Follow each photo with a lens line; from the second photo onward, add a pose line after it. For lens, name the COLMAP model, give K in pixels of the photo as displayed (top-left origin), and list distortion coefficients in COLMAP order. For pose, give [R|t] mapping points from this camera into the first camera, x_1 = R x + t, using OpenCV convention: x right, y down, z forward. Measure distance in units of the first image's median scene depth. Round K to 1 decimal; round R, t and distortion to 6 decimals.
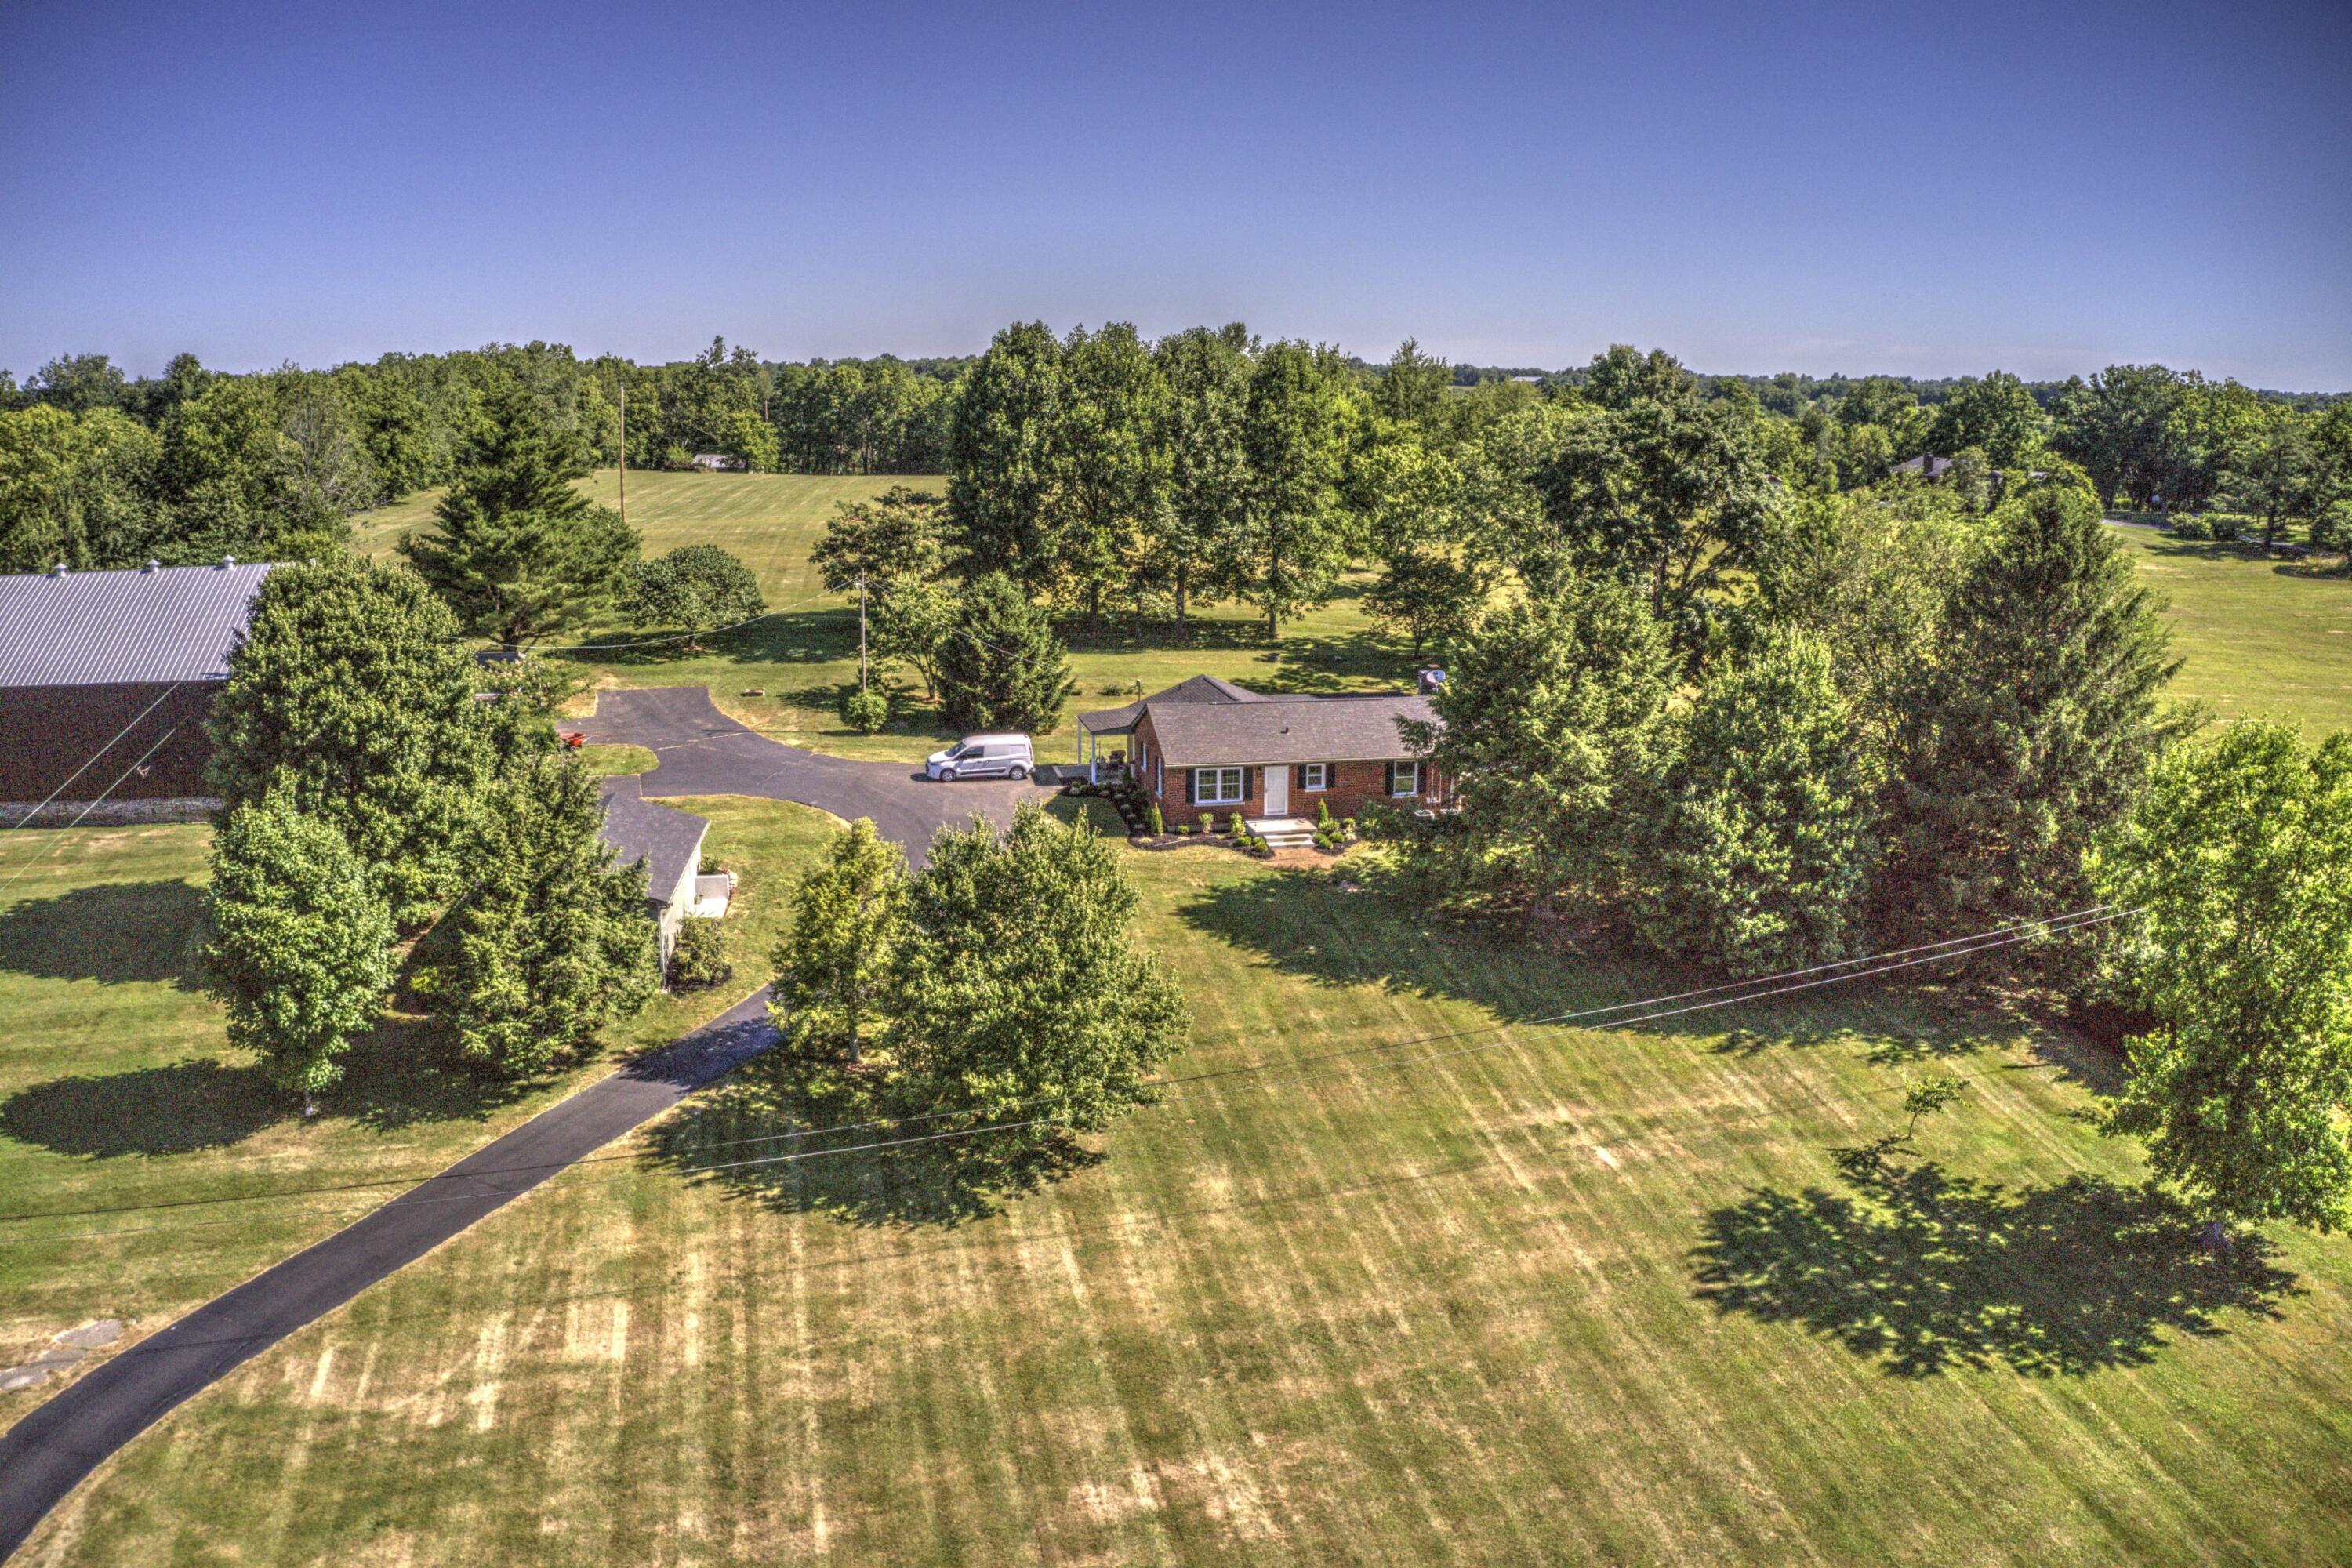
lens RADIAL K [[1877.8, 0, 1184.9], [0, 1877.8, 752.1], [0, 0, 1]] dist [-0.176545, 0.004701]
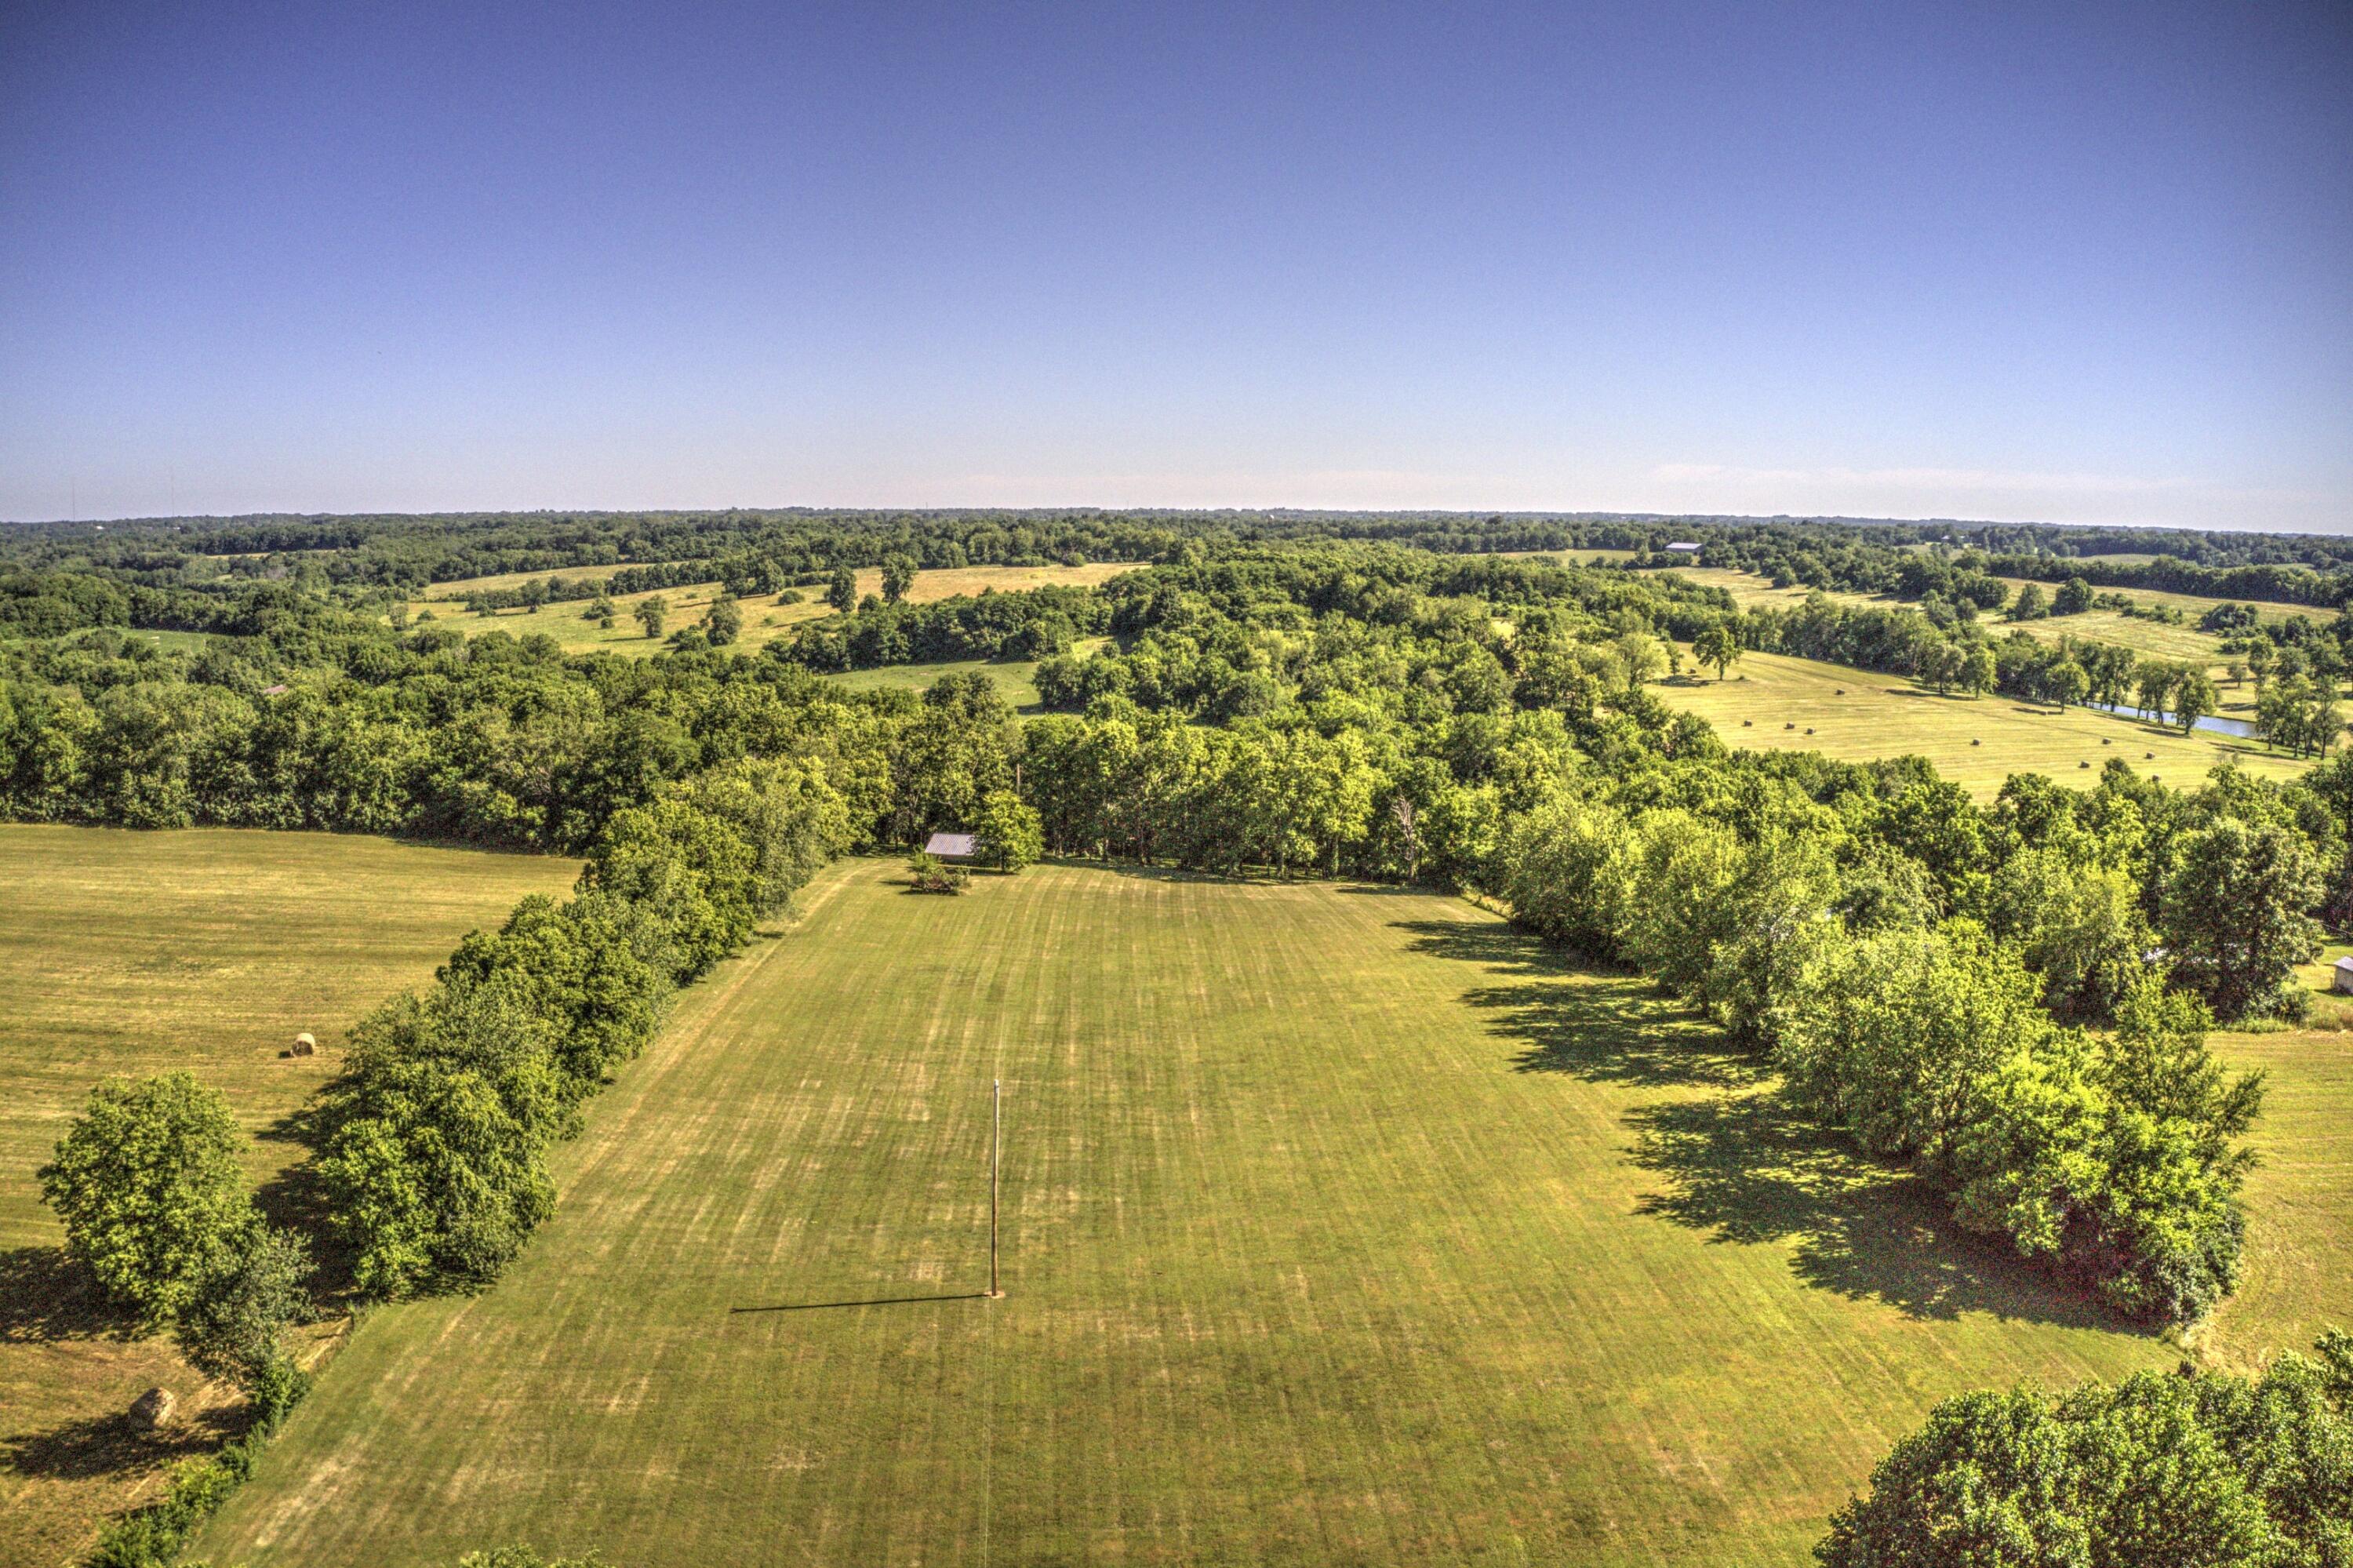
lens RADIAL K [[1871.5, 0, 1181.9], [0, 1871.5, 774.1], [0, 0, 1]] dist [-0.188595, 0.019797]
pose [[0.998383, 0.008390, -0.056226, -0.588712], [-0.011465, 0.998443, -0.054589, -0.765473], [0.055680, 0.055146, 0.996925, 1.026001]]
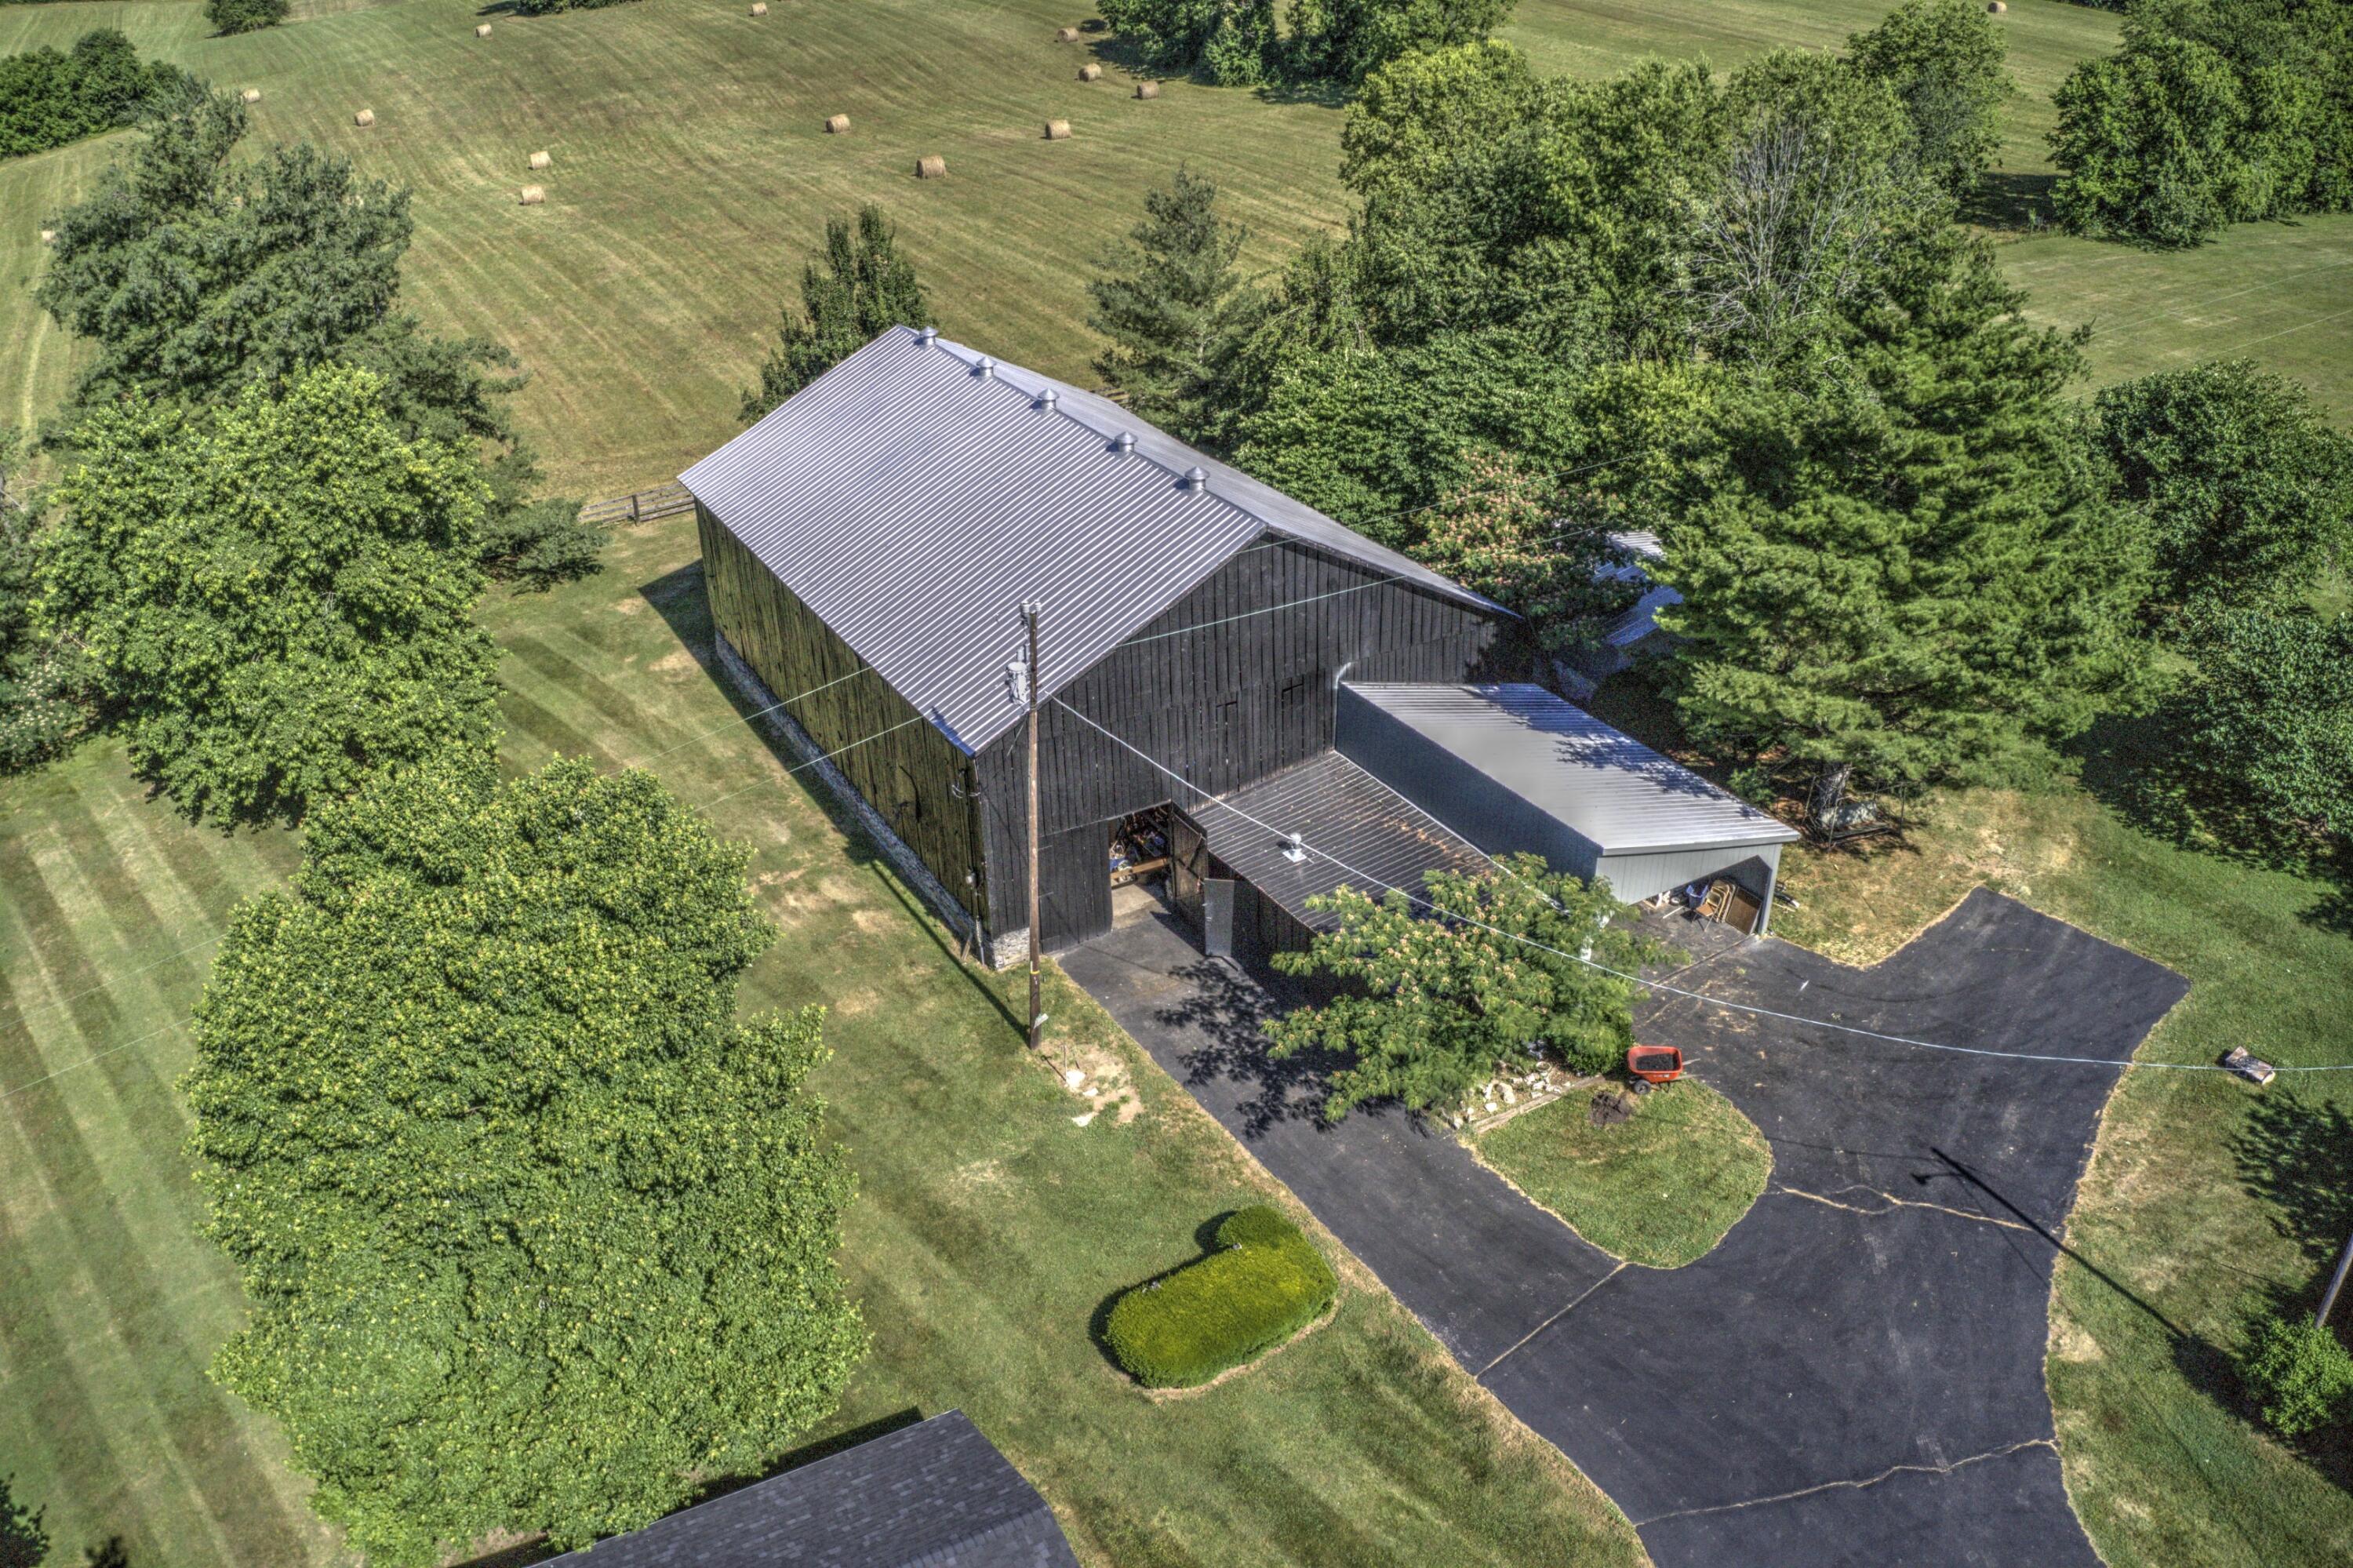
lens RADIAL K [[1871.5, 0, 1181.9], [0, 1871.5, 774.1], [0, 0, 1]] dist [-0.188595, 0.019797]
pose [[0.380367, 0.428948, -0.819344, -0.058528], [-0.179126, 0.903328, 0.389760, -0.362417], [0.907323, -0.001486, 0.420432, 1.121716]]
